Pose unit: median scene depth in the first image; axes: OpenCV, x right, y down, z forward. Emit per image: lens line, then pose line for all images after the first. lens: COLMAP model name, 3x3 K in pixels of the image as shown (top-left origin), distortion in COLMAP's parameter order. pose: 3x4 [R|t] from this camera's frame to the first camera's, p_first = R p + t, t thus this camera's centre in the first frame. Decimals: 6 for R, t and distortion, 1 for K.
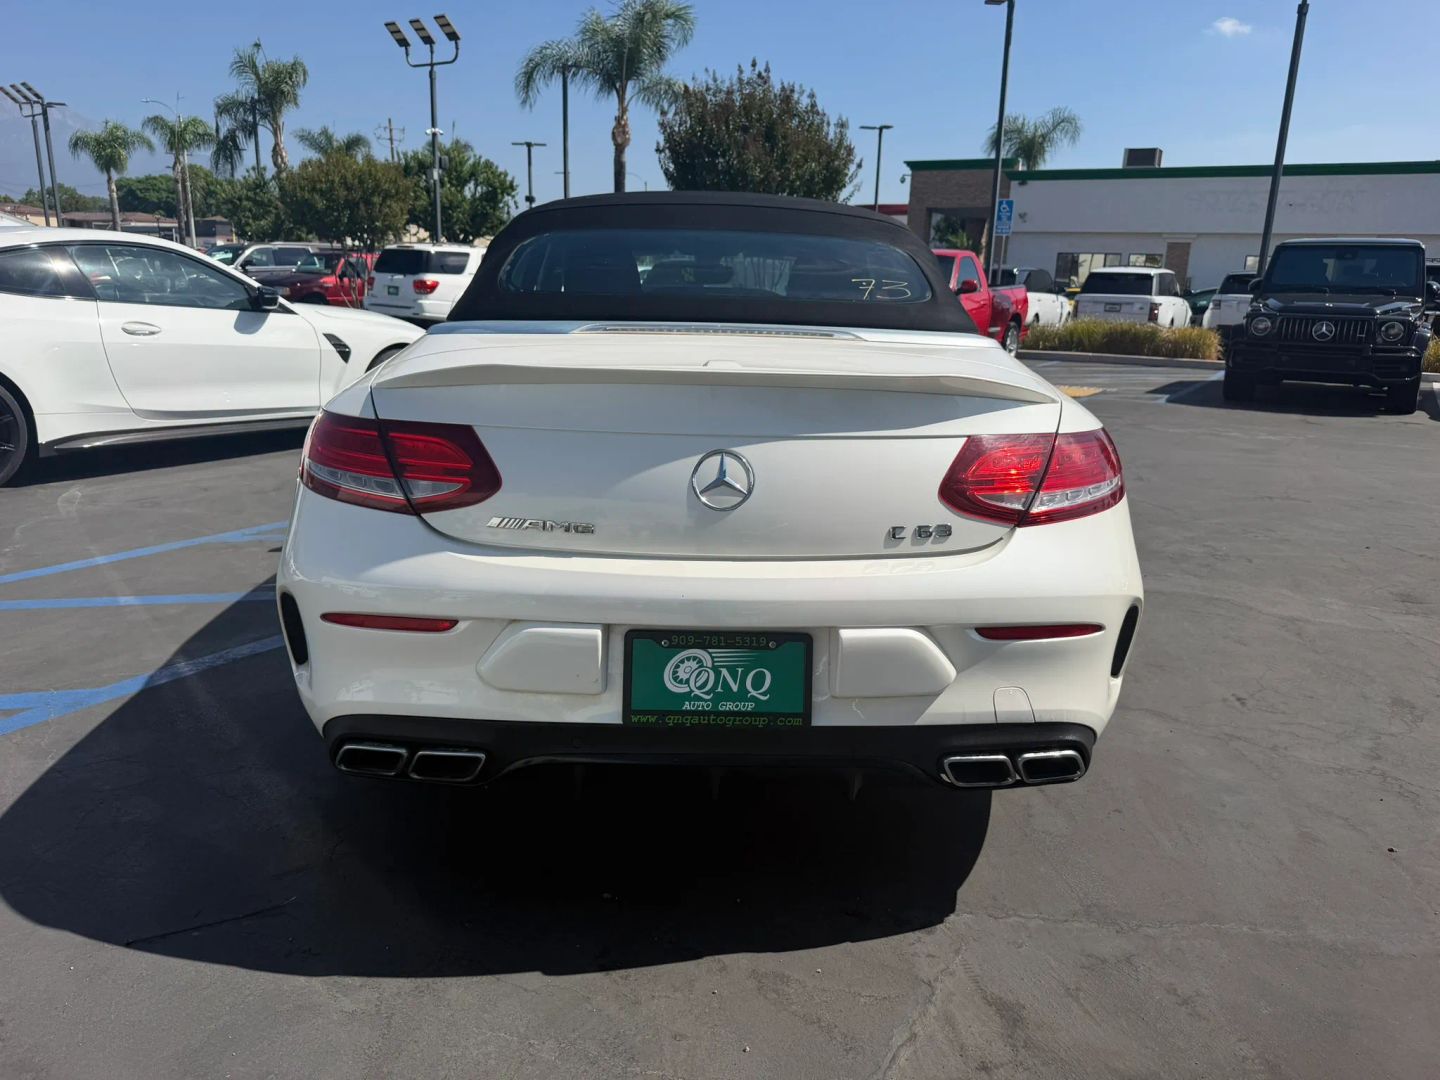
lens RADIAL K [[1042.1, 0, 721.8], [0, 1042.1, 545.5], [0, 0, 1]] dist [0.014200, -0.008487]
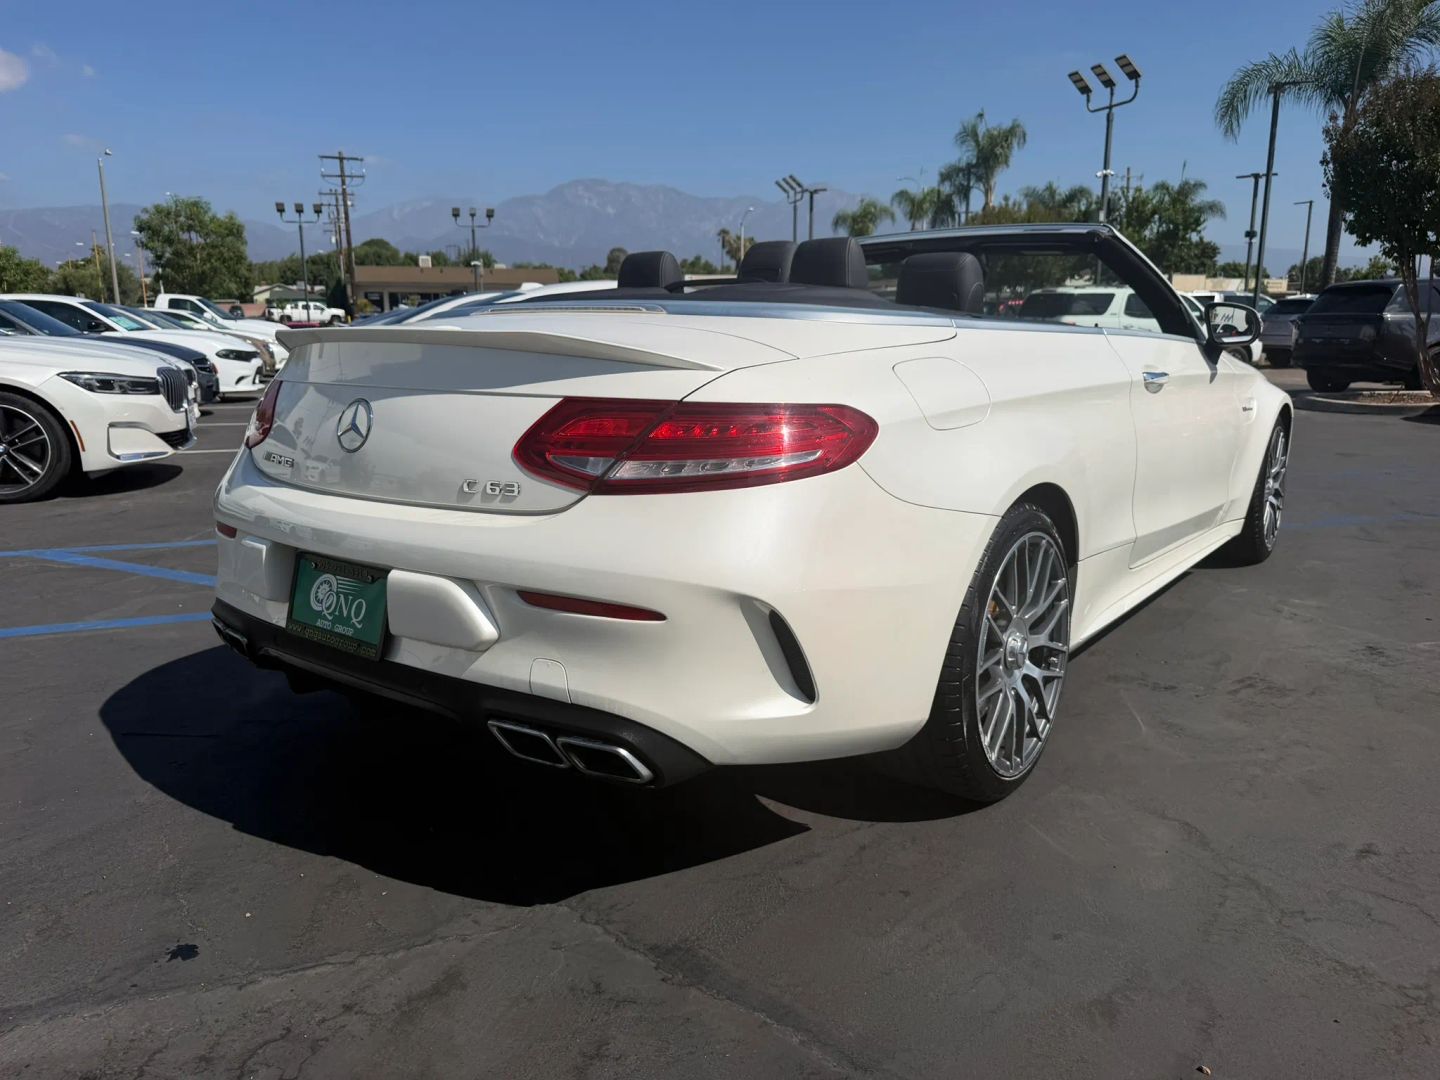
lens RADIAL K [[1049.8, 0, 720.0], [0, 1049.8, 540.0], [0, 0, 1]] dist [0.001519, -0.001999]
pose [[0.777228, 0.096529, -0.621770, 0.231622], [-0.129725, 0.991516, -0.008229, 0.003733], [0.615701, 0.087055, 0.783157, 0.082279]]
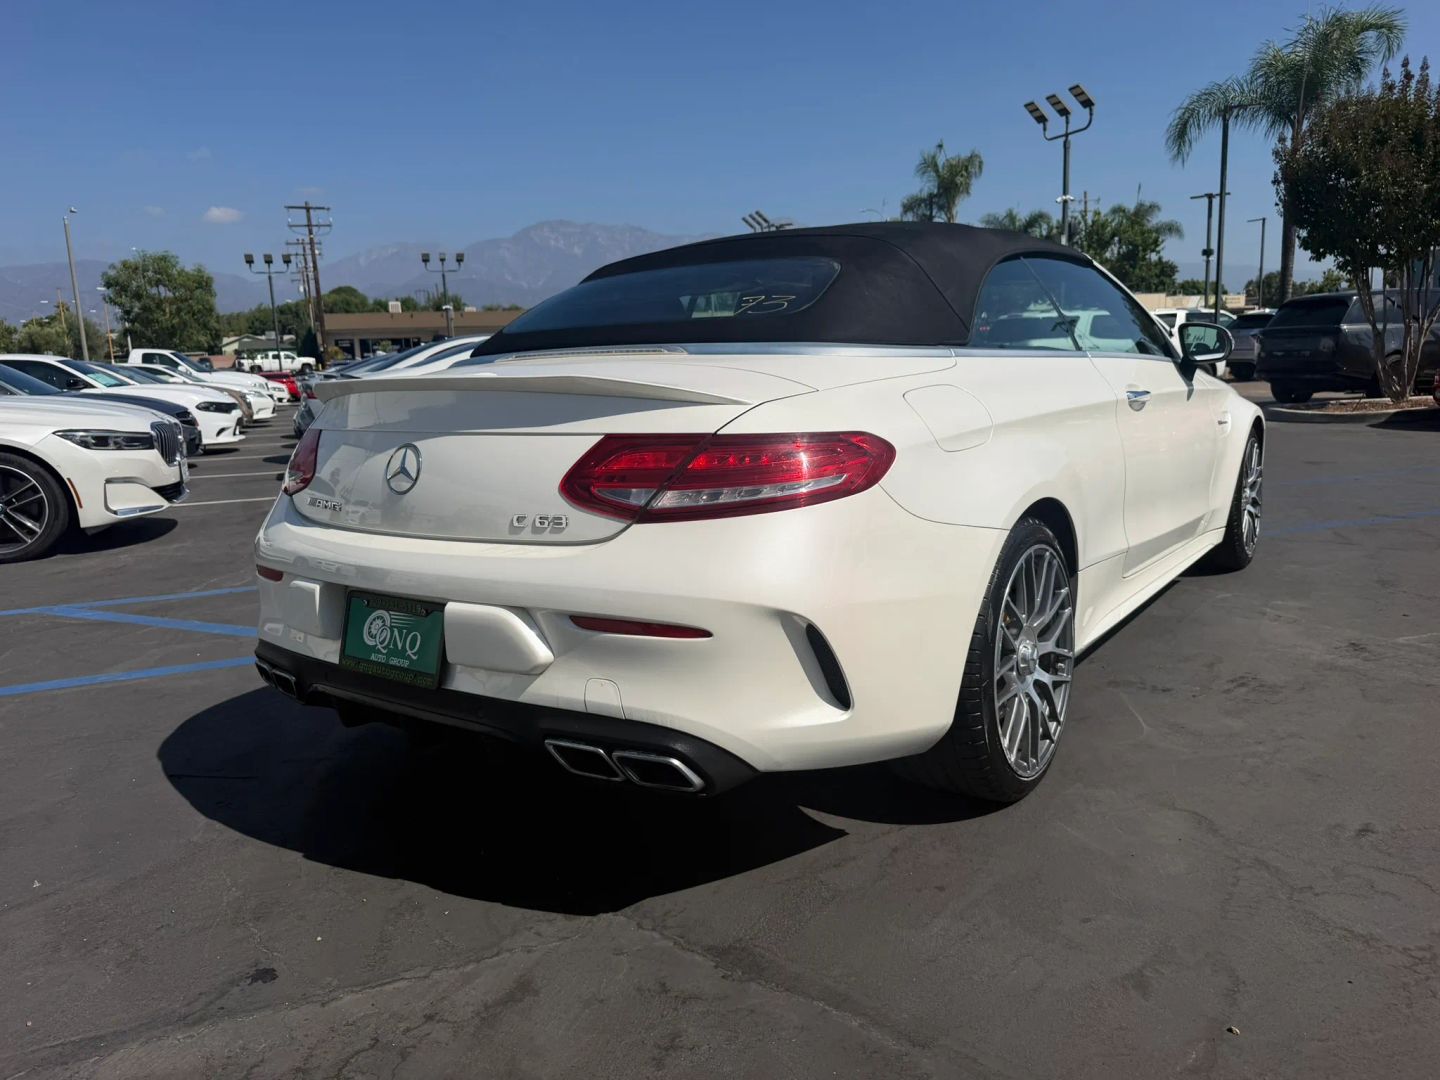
lens RADIAL K [[1054.1, 0, 724.5], [0, 1054.1, 535.2], [0, 0, 1]] dist [0.006096, -0.007976]
pose [[0.796144, 0.041873, -0.603657, 0.232094], [-0.088011, 0.995007, -0.047056, 0.008177], [0.598673, 0.090592, 0.795854, 0.059638]]
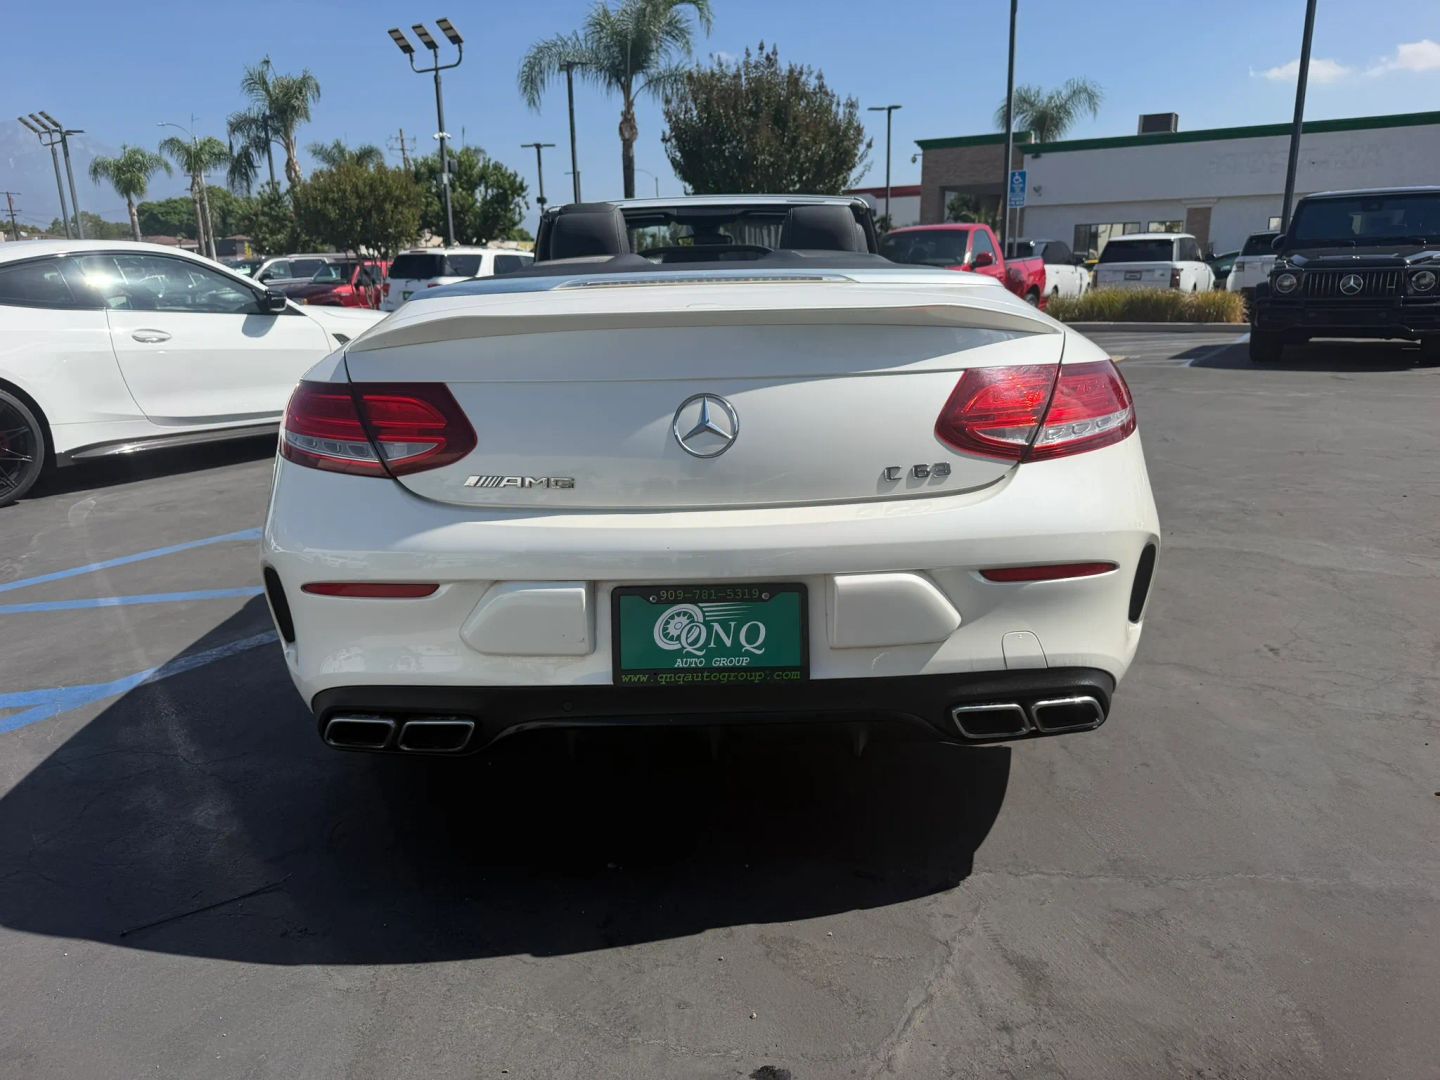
lens RADIAL K [[1038.5, 0, 714.7], [0, 1038.5, 550.1], [0, 0, 1]] dist [0.009720, 0.000284]
pose [[0.998431, -0.044265, -0.034304, 0.008310], [0.044619, 0.998958, 0.009632, 0.009624], [0.033842, -0.011148, 0.999365, 0.011011]]
